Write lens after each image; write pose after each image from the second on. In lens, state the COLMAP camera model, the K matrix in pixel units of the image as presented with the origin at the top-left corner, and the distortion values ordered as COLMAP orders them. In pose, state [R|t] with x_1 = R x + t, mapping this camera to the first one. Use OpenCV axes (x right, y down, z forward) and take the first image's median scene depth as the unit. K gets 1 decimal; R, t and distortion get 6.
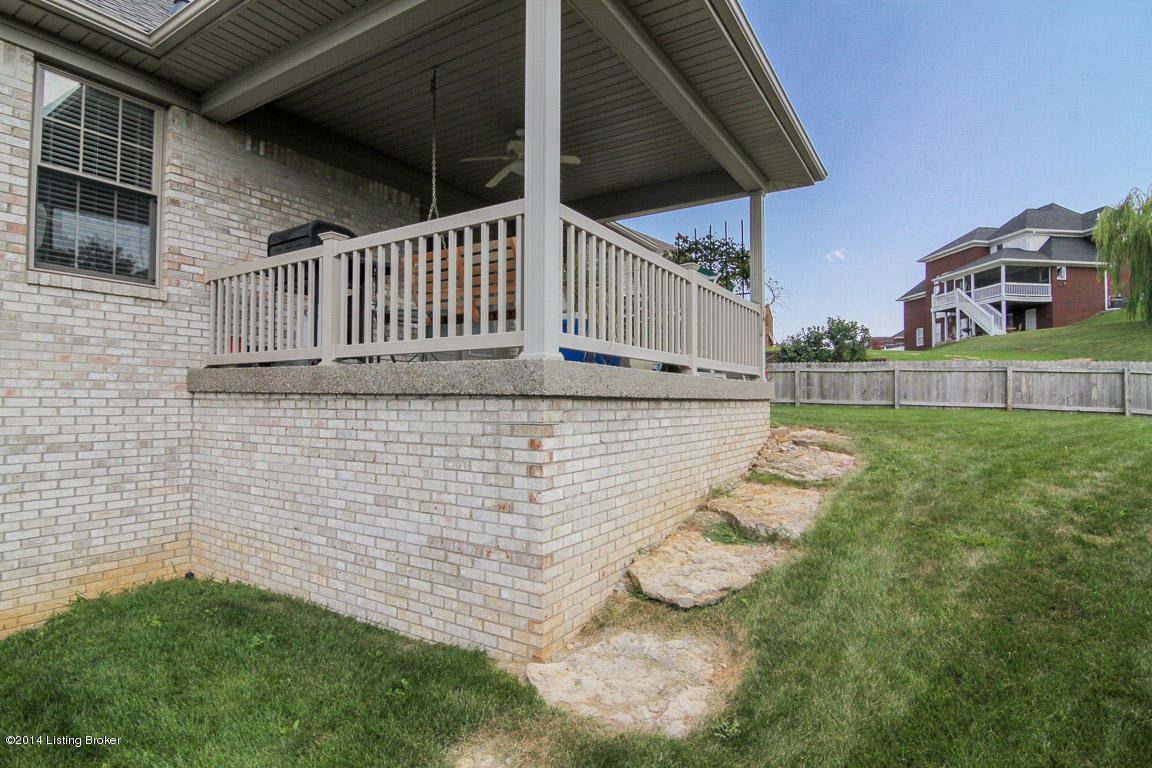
lens RADIAL K [[581.9, 0, 576.0], [0, 581.9, 384.0], [0, 0, 1]] dist [-0.000692, -0.000267]
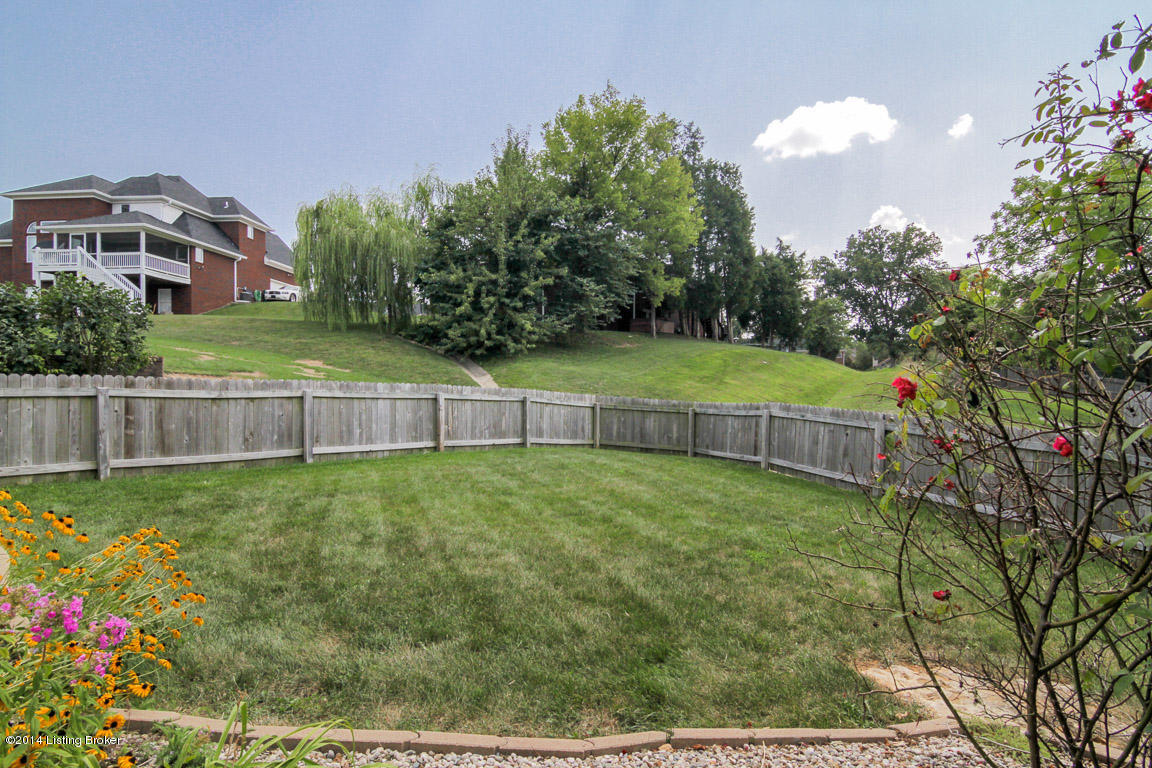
lens RADIAL K [[599.9, 0, 576.0], [0, 599.9, 384.0], [0, 0, 1]] dist [-0.001092, -0.000330]
pose [[0.187283, -0.009665, 0.982258, 0.003218], [-0.031827, 0.999367, 0.015902, -0.019275], [-0.981790, -0.034240, 0.186857, 0.223109]]
